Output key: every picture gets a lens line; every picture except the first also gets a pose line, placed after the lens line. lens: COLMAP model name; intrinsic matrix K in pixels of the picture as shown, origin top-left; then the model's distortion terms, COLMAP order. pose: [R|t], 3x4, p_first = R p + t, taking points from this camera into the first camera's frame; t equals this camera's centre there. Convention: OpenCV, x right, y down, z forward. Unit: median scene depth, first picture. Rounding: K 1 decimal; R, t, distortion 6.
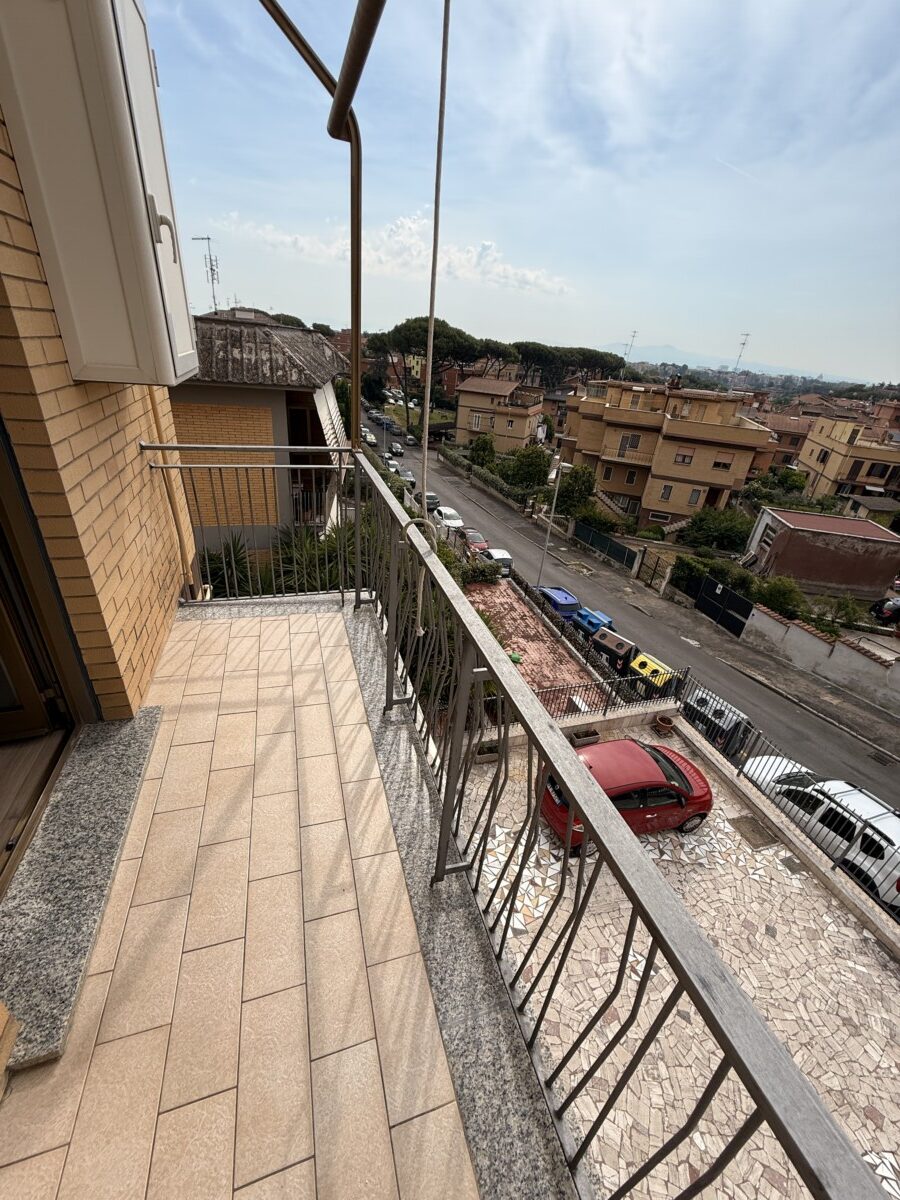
lens RADIAL K [[477.0, 0, 449.0], [0, 477.0, 599.1], [0, 0, 1]] dist [0.000826, -0.000136]
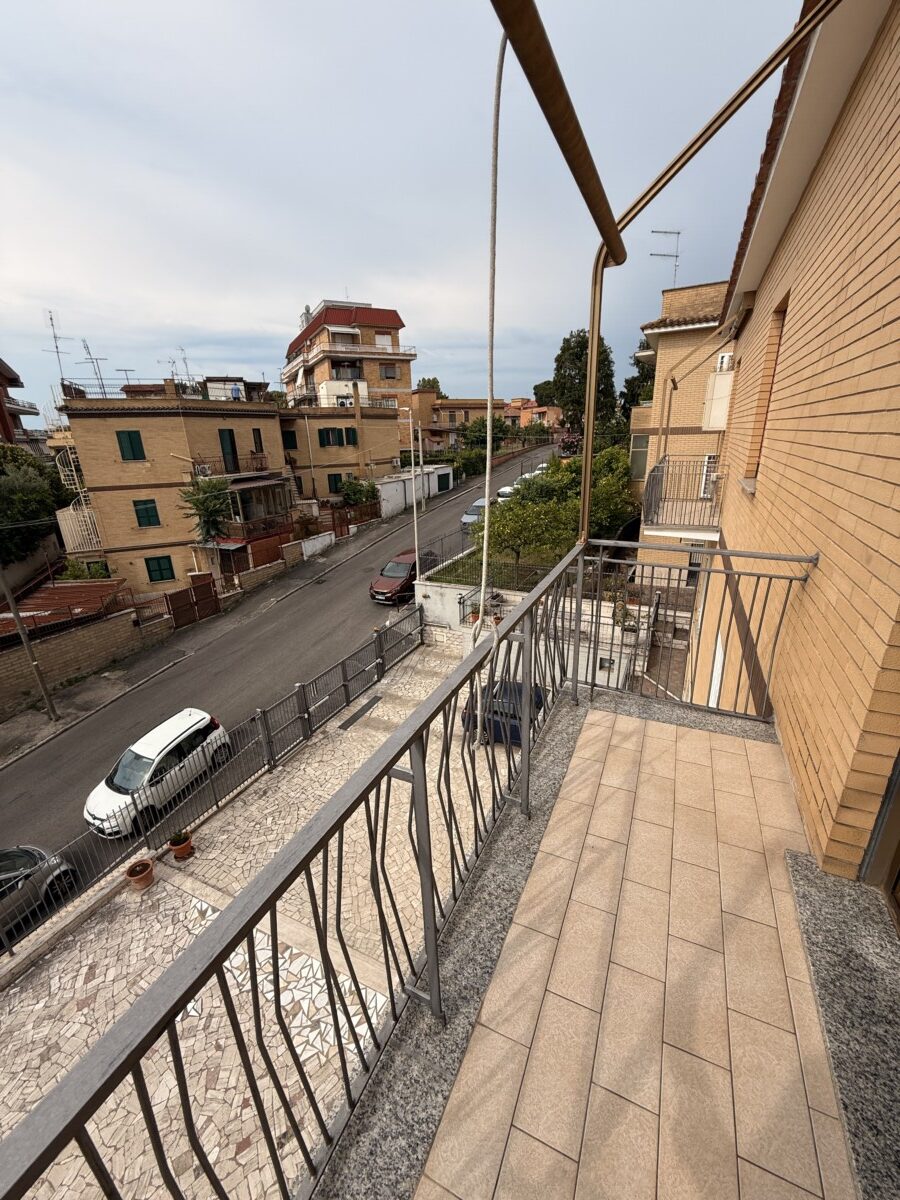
lens RADIAL K [[477.0, 0, 451.1], [0, 477.0, 598.8], [0, 0, 1]] dist [0.000826, -0.000136]
pose [[-0.734014, -0.280958, 0.618292, -0.115134], [0.290060, 0.693504, 0.659483, -0.166545], [-0.614075, 0.663412, -0.427547, 0.283706]]
